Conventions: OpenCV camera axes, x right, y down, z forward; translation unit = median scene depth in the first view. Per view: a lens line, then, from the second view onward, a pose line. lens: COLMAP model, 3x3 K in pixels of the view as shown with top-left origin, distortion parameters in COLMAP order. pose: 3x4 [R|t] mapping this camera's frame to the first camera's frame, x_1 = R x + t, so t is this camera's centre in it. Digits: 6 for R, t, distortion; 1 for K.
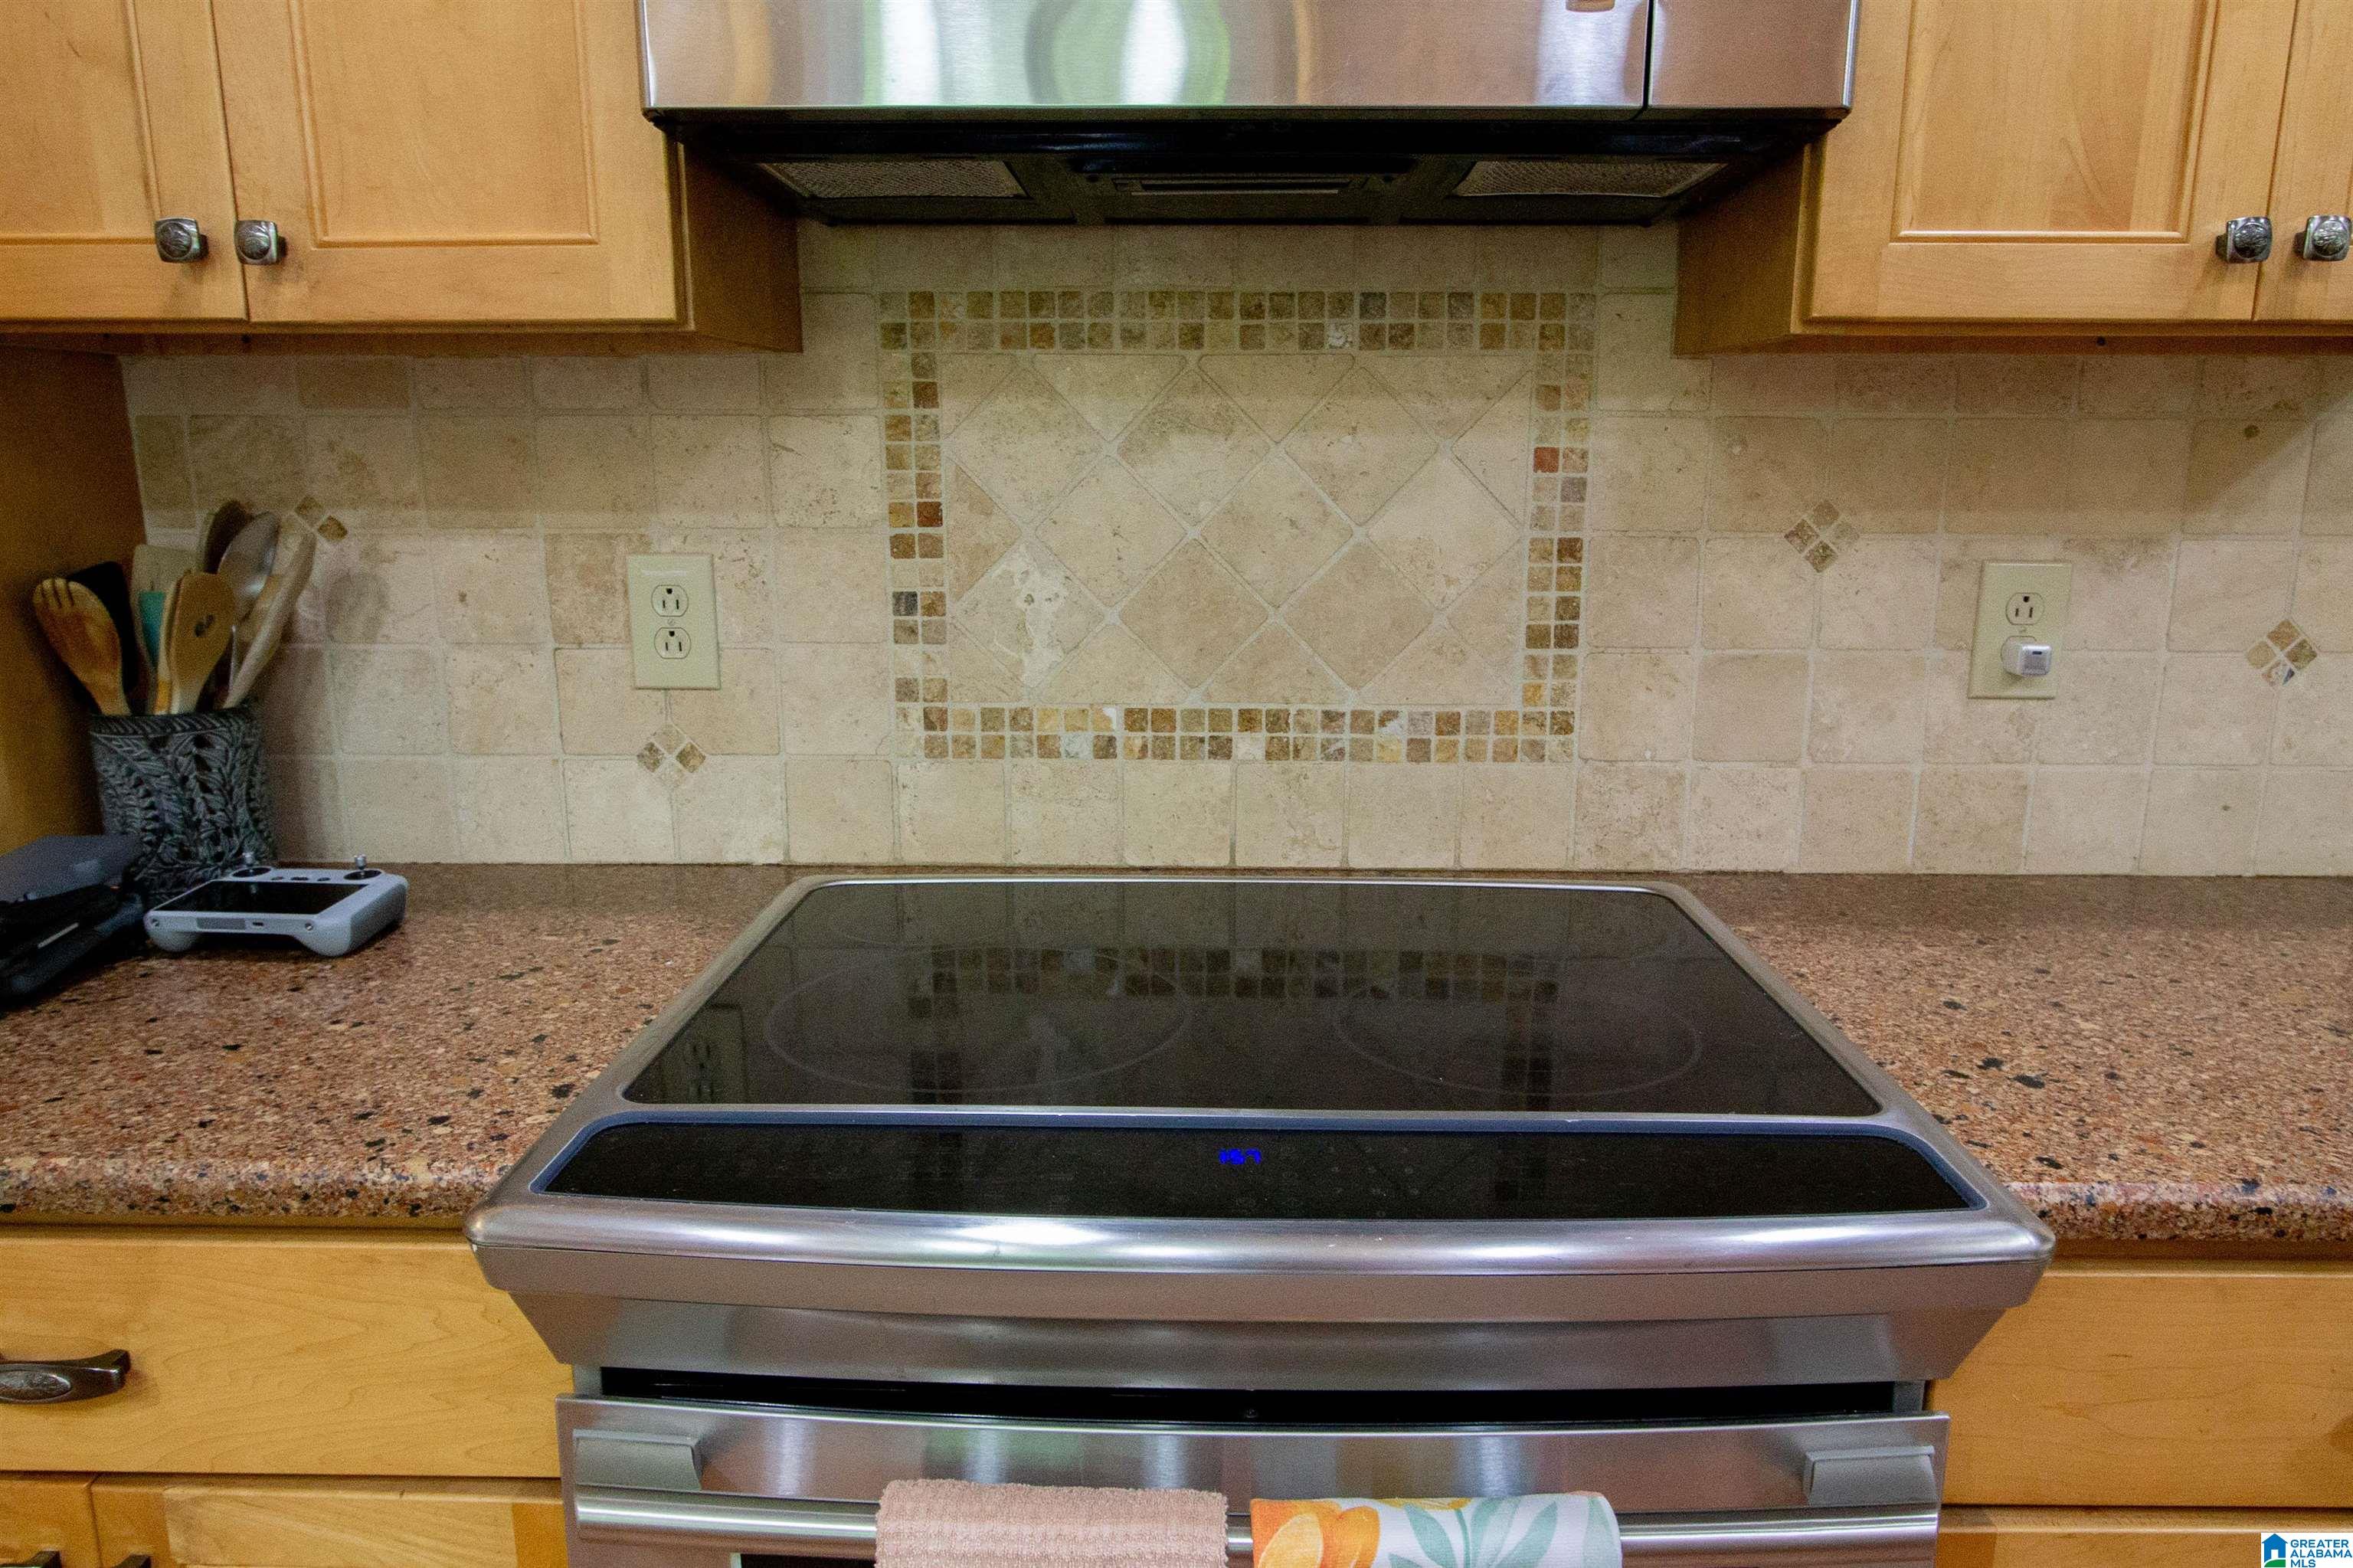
lens RADIAL K [[1595.8, 0, 1180.2], [0, 1595.8, 782.7], [0, 0, 1]] dist [-0.002341, -0.000807]
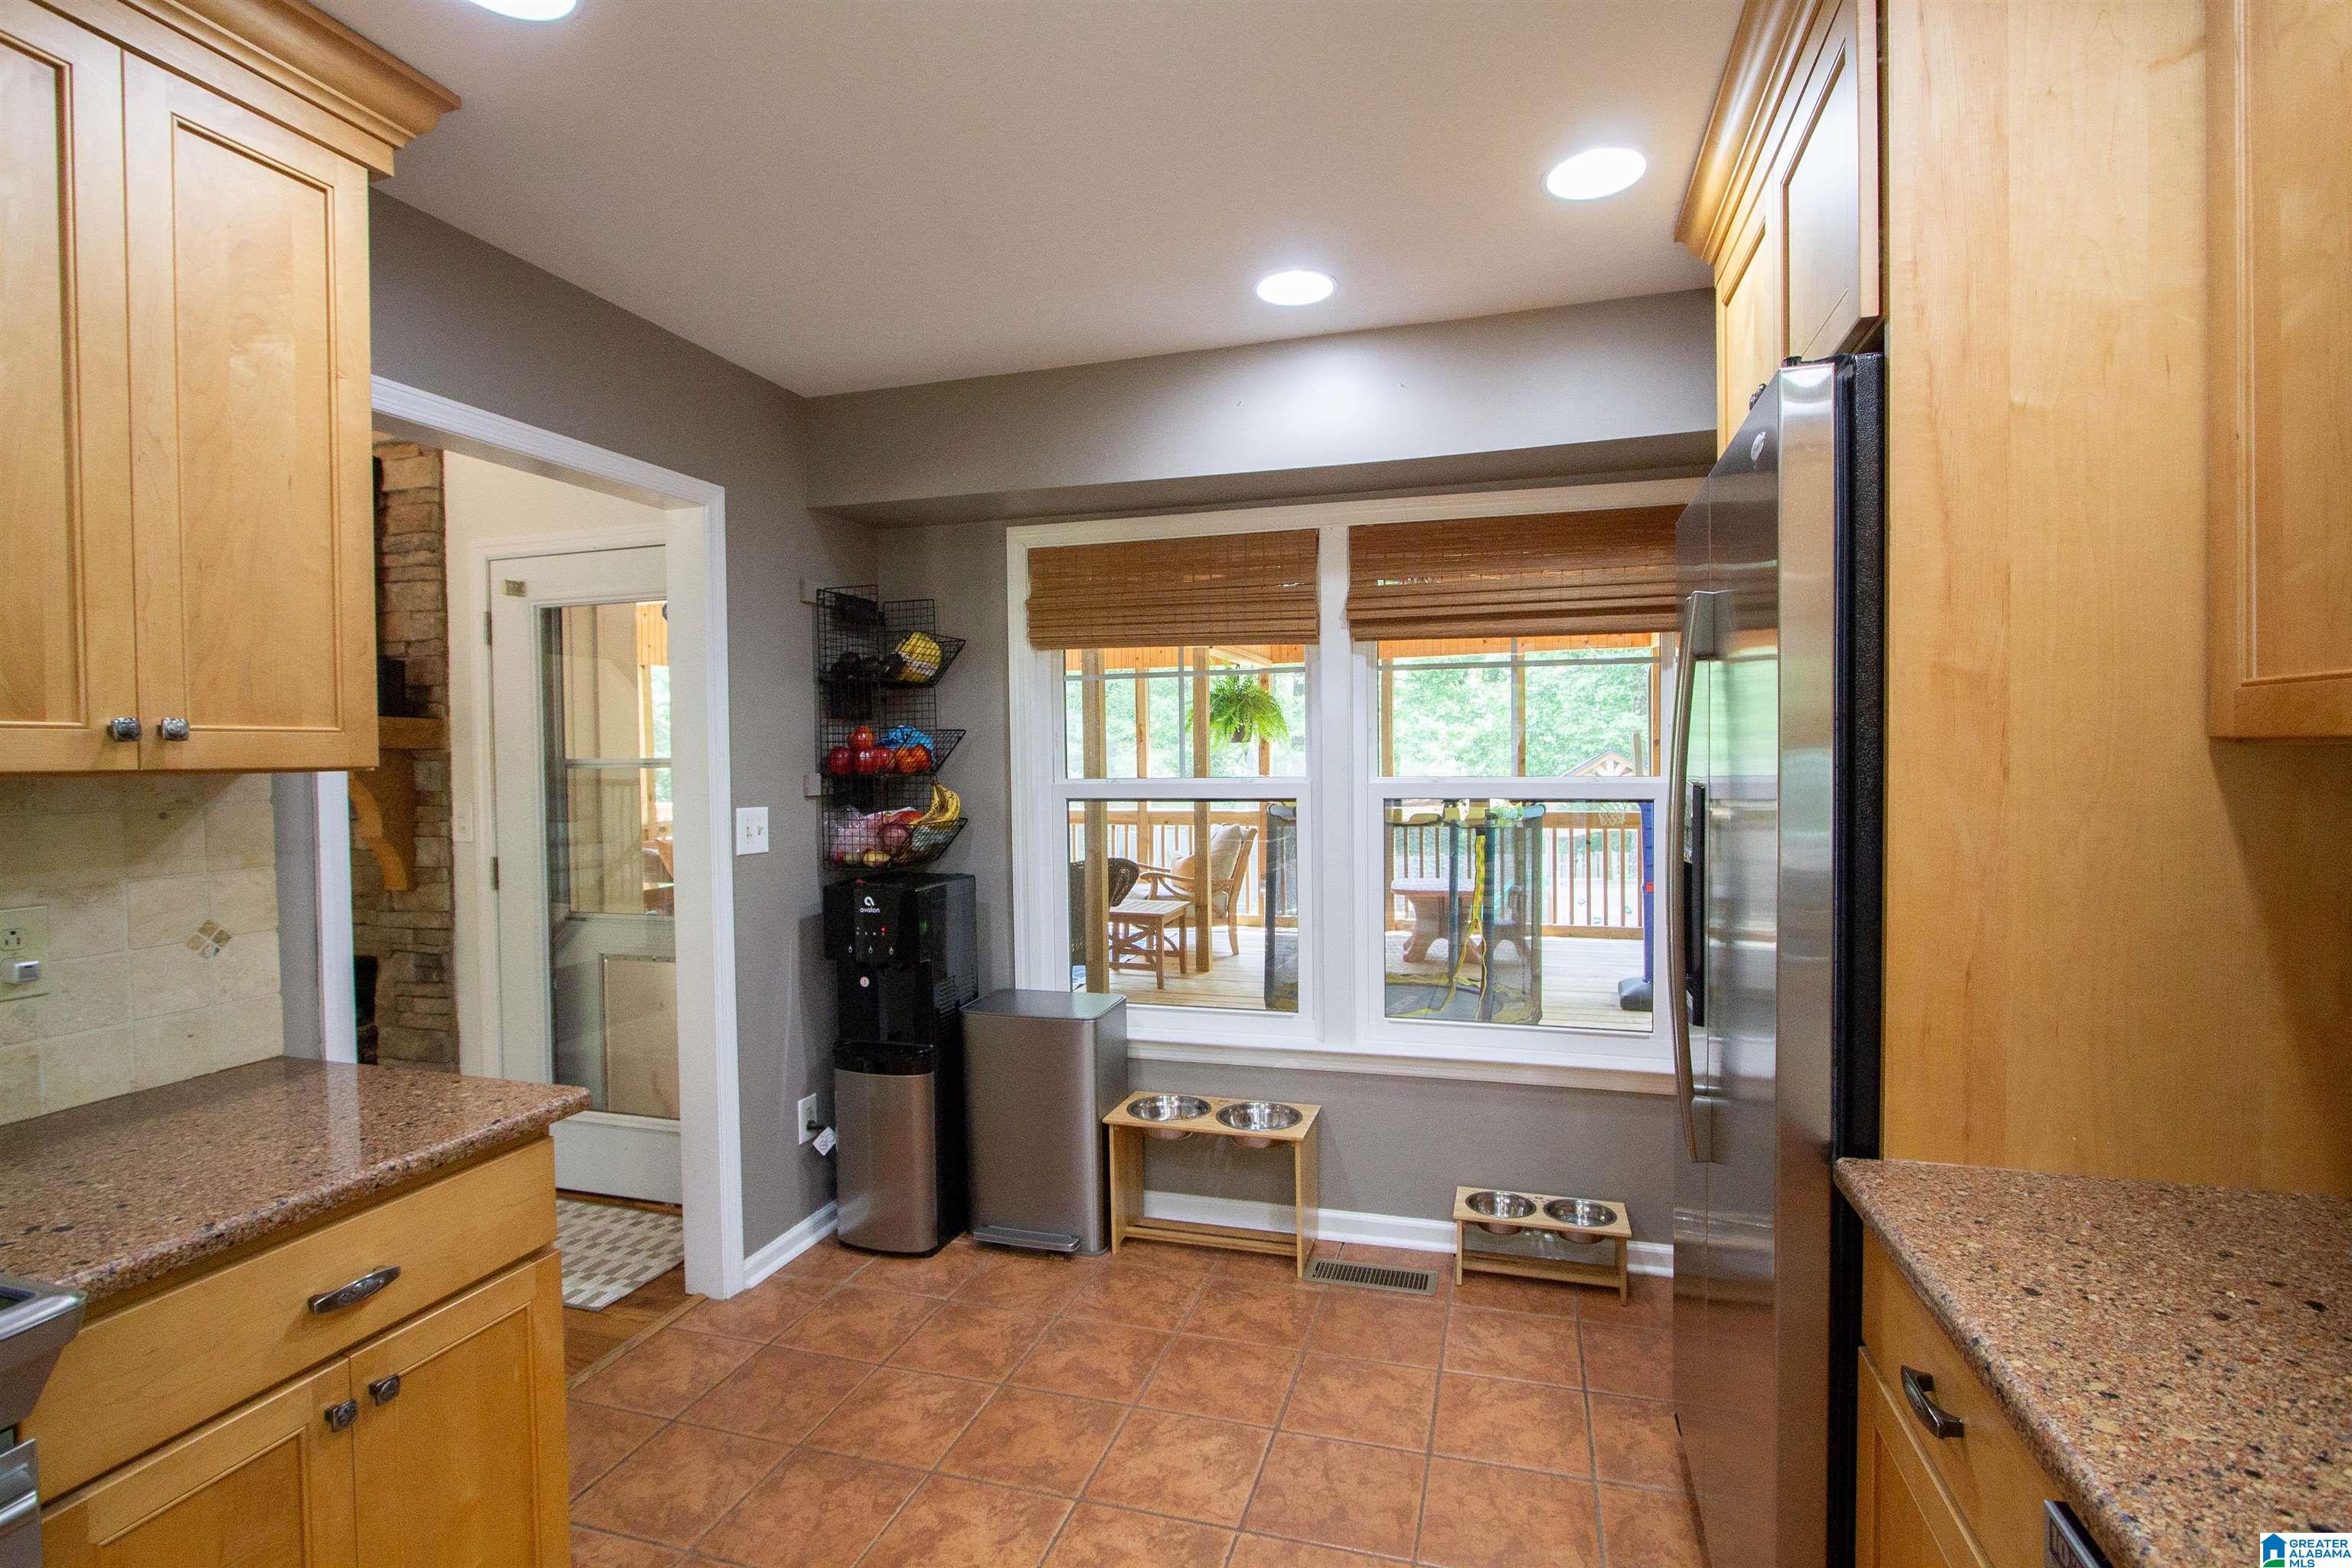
lens RADIAL K [[1108.1, 0, 1194.8], [0, 1108.1, 781.0], [0, 0, 1]] dist [-0.025868, 0.006807]
pose [[0.260628, -0.030486, 0.964958, -0.208519], [0.213303, 0.976620, -0.026758, 0.013096], [-0.941581, 0.212803, 0.261037, -0.447582]]
